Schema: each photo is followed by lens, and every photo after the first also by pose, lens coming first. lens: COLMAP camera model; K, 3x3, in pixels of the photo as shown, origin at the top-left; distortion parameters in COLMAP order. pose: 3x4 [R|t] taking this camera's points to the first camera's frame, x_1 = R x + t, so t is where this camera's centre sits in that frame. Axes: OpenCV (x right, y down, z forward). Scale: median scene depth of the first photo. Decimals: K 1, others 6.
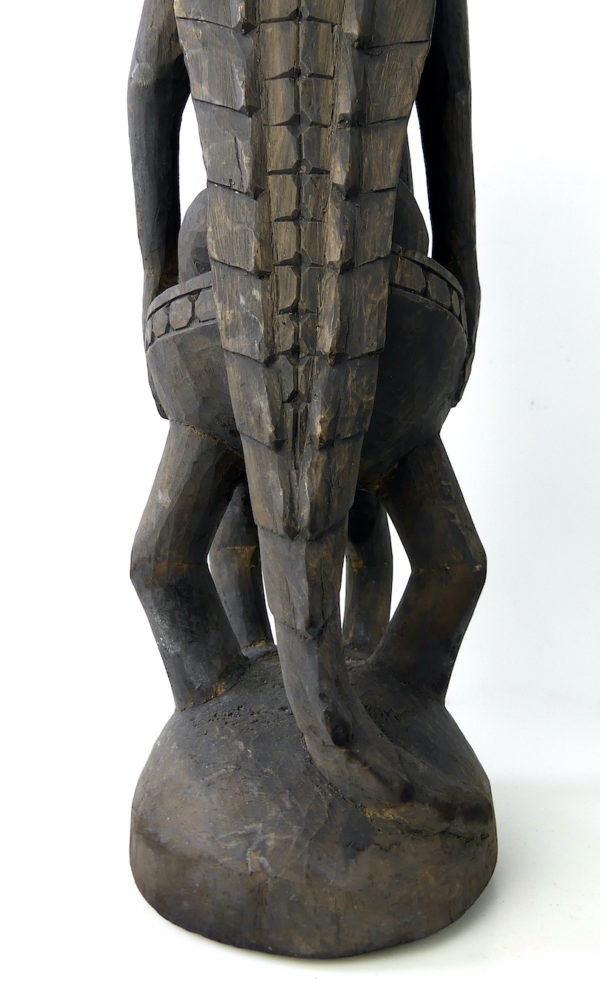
lens RADIAL K [[857.2, 0, 315.2], [0, 857.2, 489.1], [0, 0, 1]] dist [-0.044480, 0.022625]
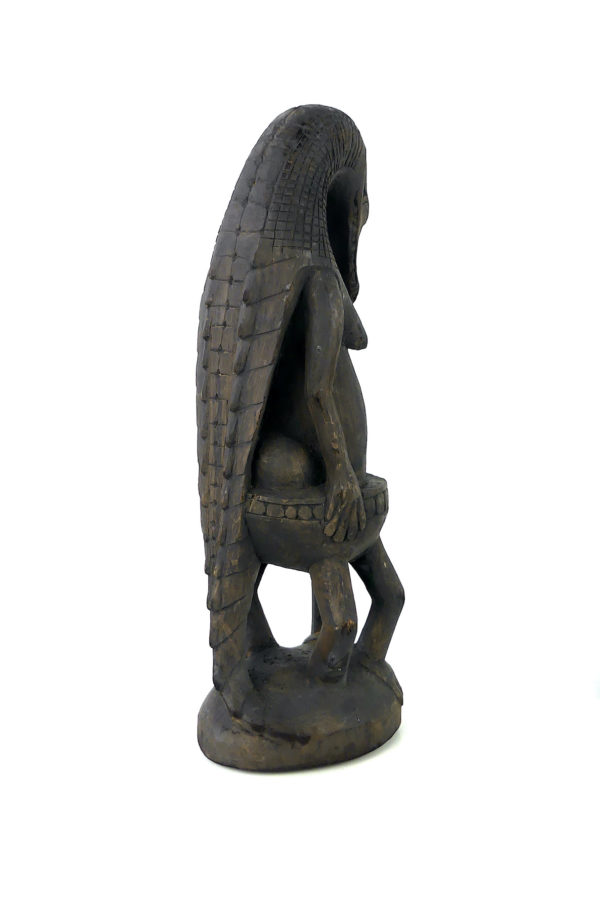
lens RADIAL K [[1355.3, 0, 300.9], [0, 1355.3, 447.7], [0, 0, 1]] dist [-0.200697, 0.000000]
pose [[0.580919, 0.122457, -0.804697, 3.231208], [0.037331, 0.983570, 0.176626, -1.095049], [0.813105, -0.132645, 0.566803, -0.993812]]
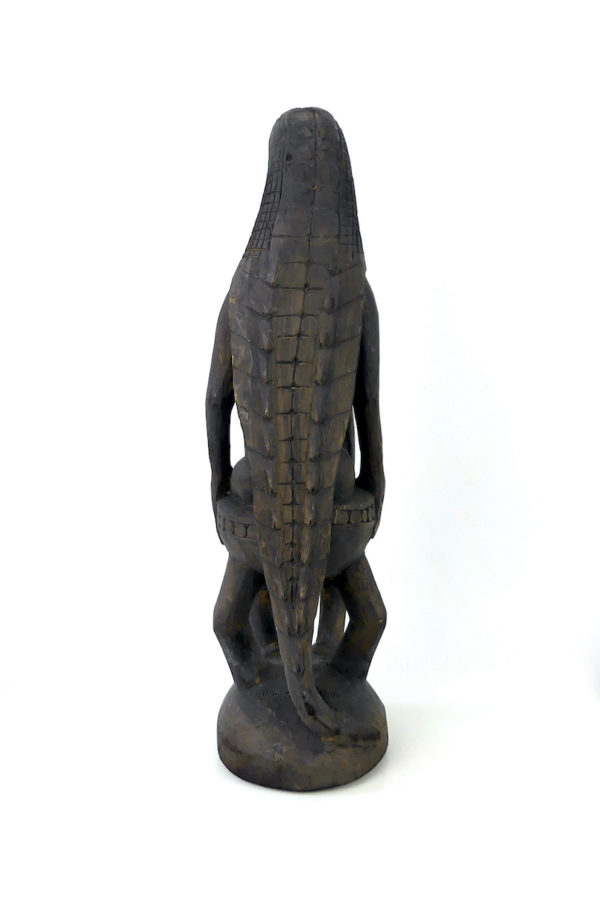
lens RADIAL K [[1355.3, 0, 295.8], [0, 1355.3, 453.2], [0, 0, 1]] dist [-0.200697, 0.000000]
pose [[0.999943, -0.006015, -0.008807, 0.022423], [0.007753, 0.977023, 0.212995, -1.234957], [0.007323, -0.213051, 0.977014, -2.580579]]
